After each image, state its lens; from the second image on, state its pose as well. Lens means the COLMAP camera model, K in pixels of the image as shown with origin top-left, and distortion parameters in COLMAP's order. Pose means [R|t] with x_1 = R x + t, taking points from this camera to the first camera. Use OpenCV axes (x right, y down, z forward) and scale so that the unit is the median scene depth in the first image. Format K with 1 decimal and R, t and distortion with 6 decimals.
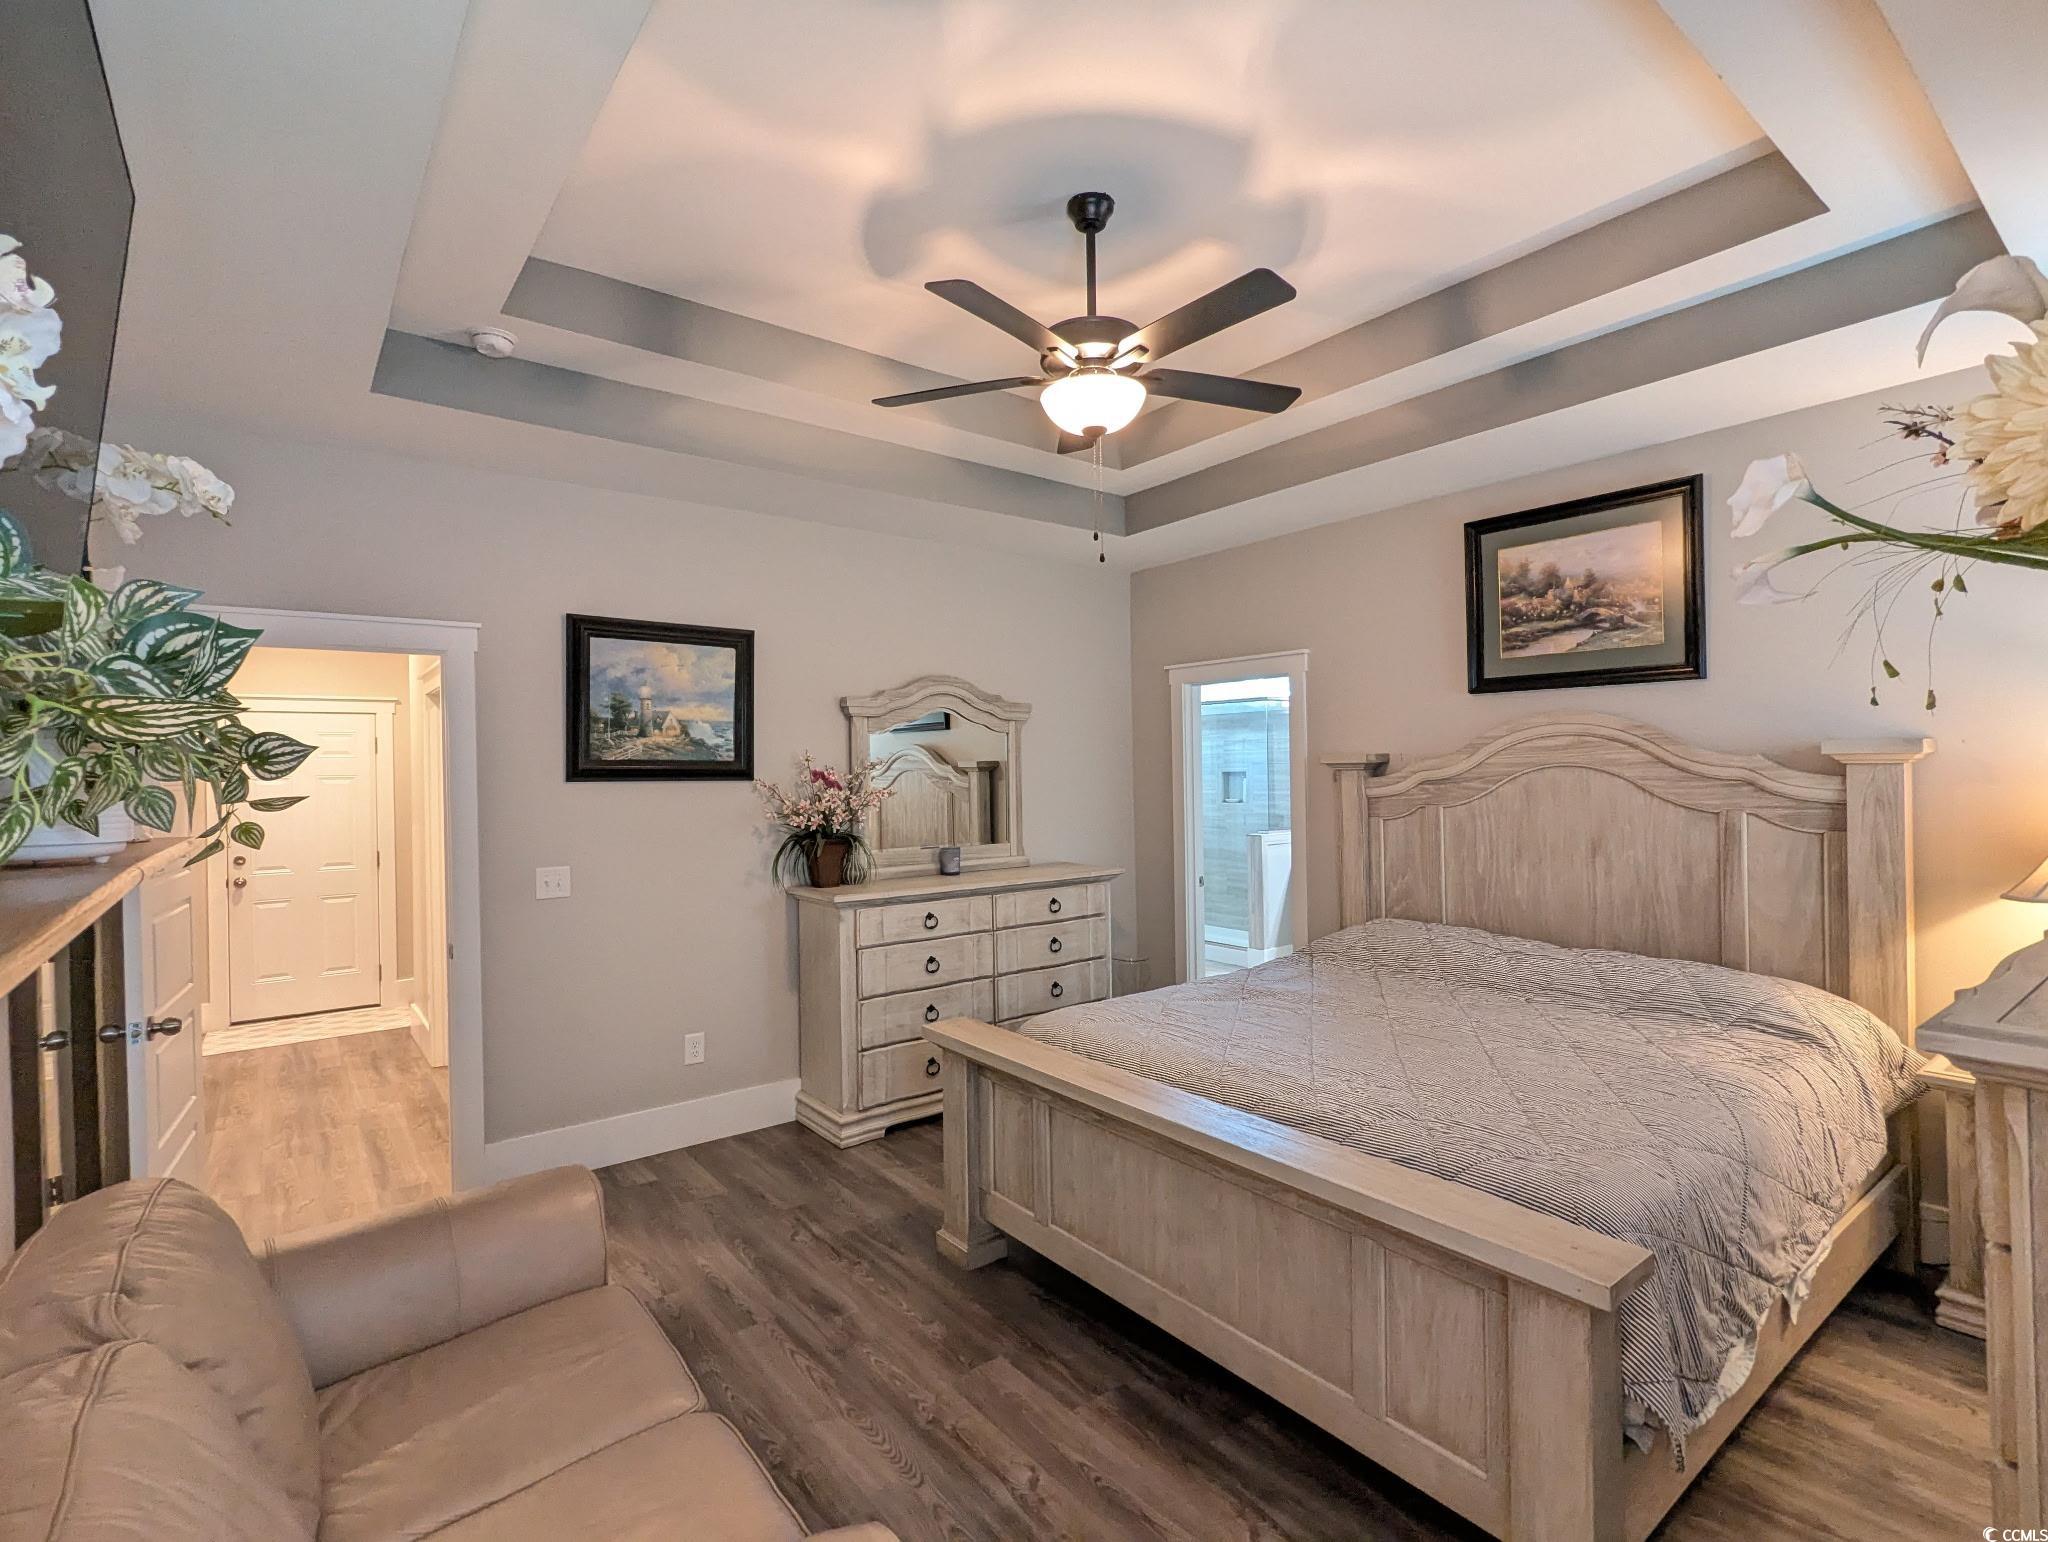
lens RADIAL K [[977.1, 0, 1038.3], [0, 977.1, 766.1], [0, 0, 1]] dist [-0.002809, 0.003103]
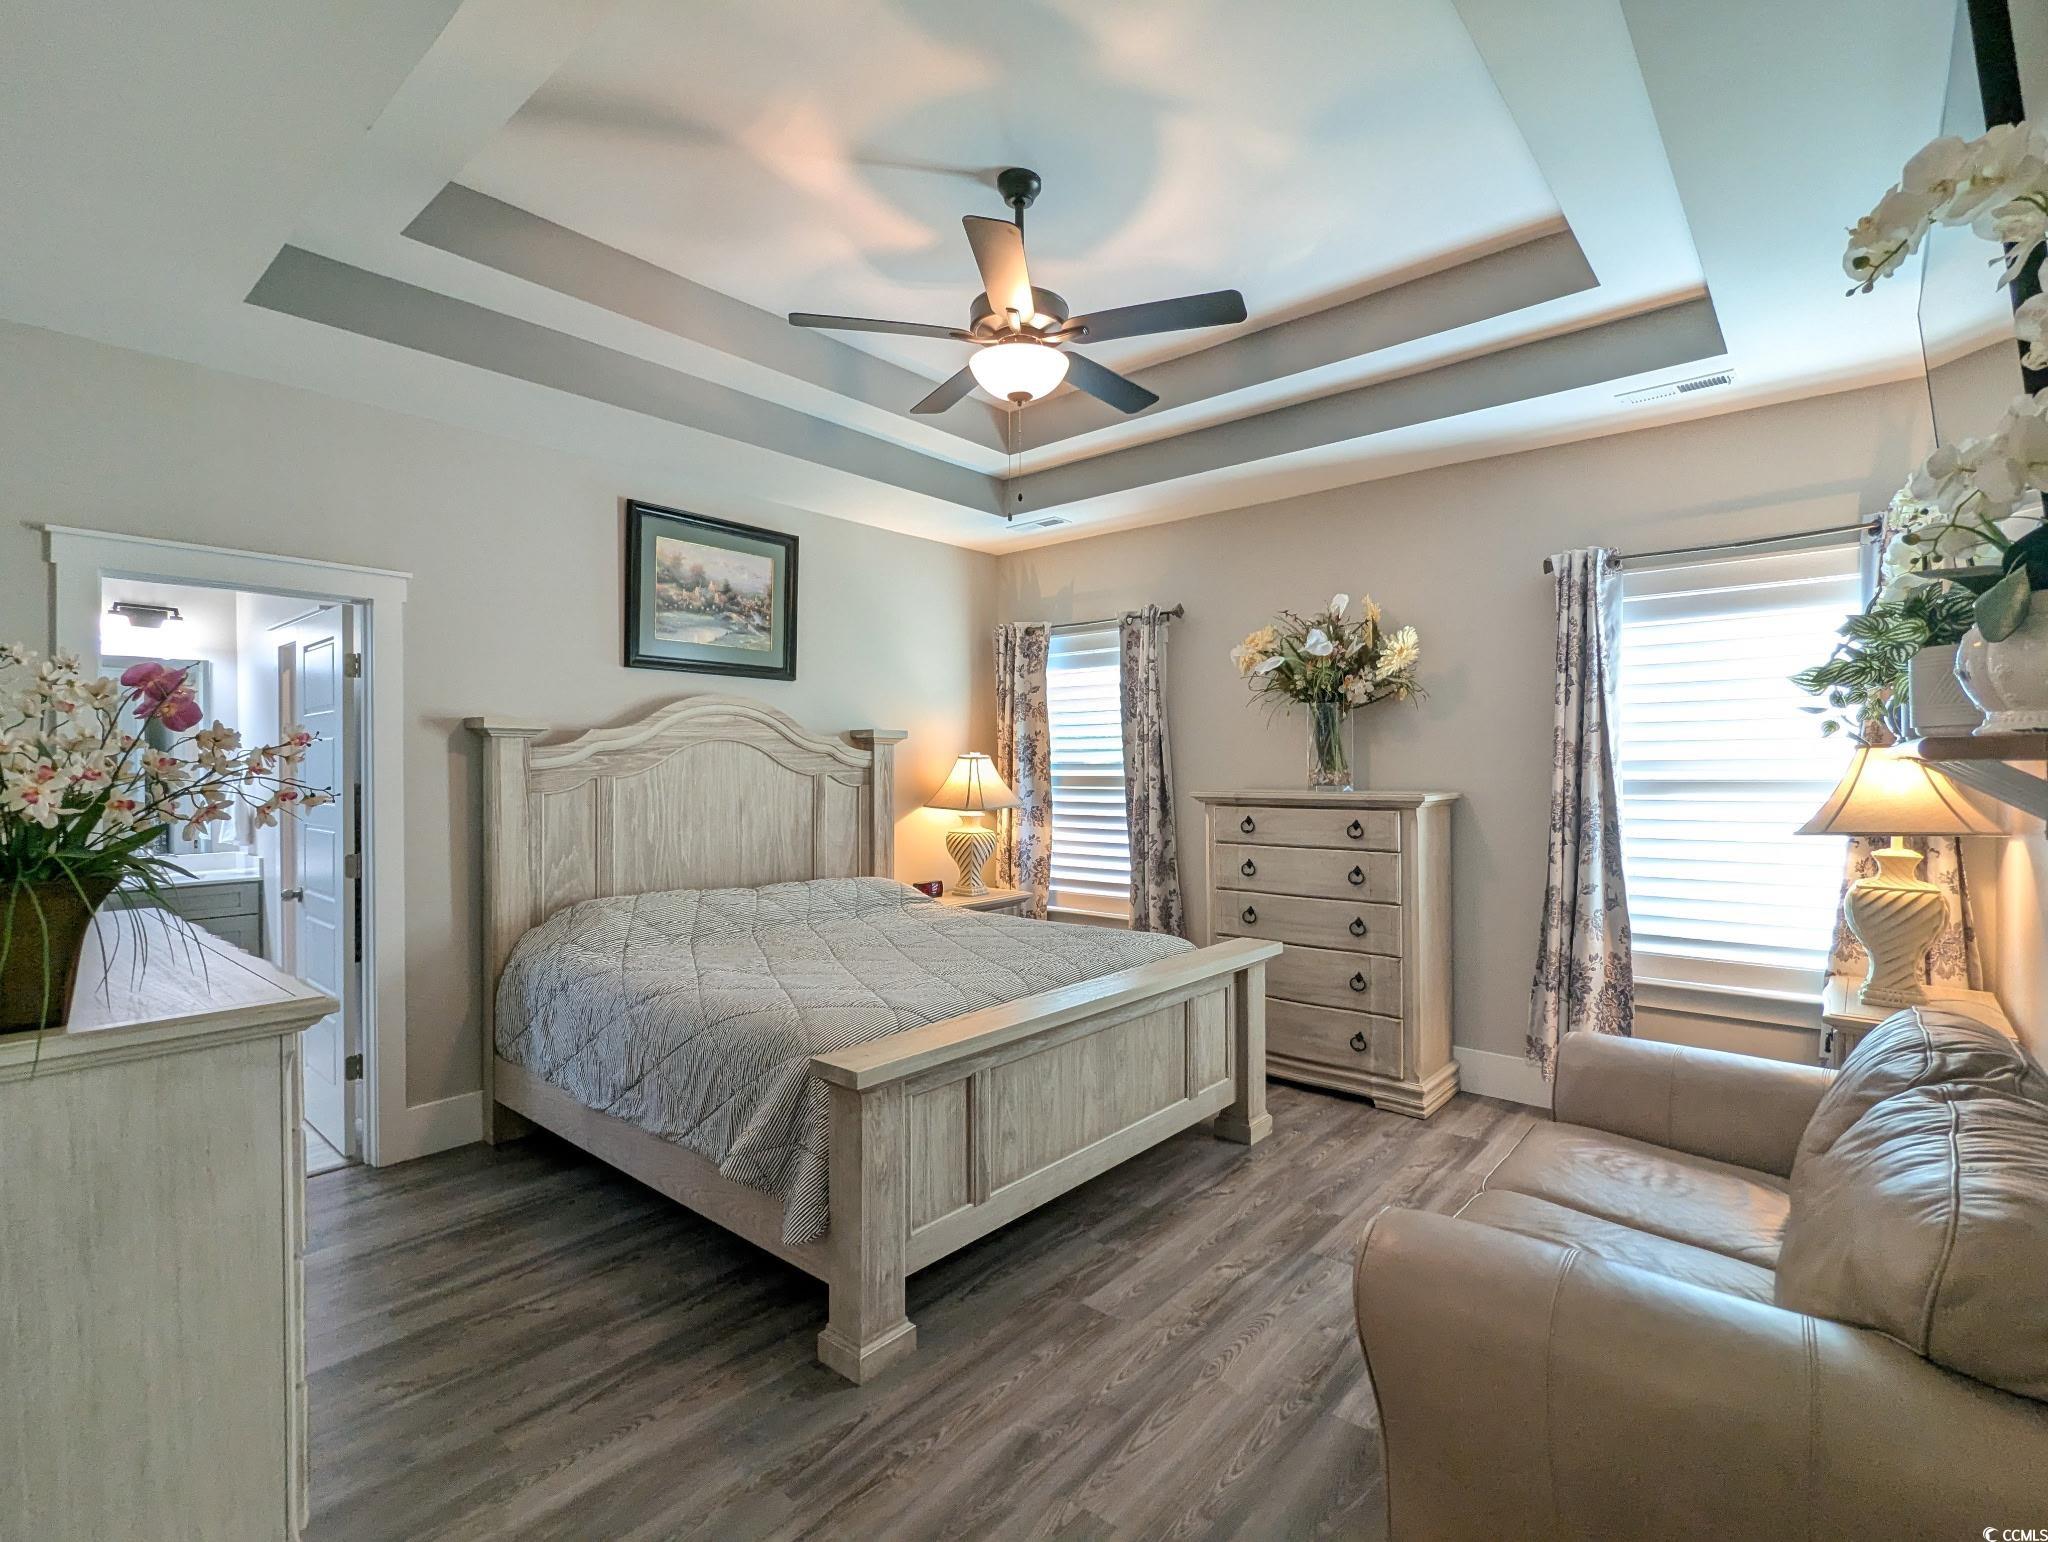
lens RADIAL K [[977.1, 0, 1038.0], [0, 977.1, 771.1], [0, 0, 1]] dist [-0.002809, 0.003103]
pose [[-0.200202, 0.011358, 0.979689, -0.999025], [0.003267, 0.999935, -0.010925, 0.073364], [-0.979749, 0.001013, -0.200226, 1.228606]]
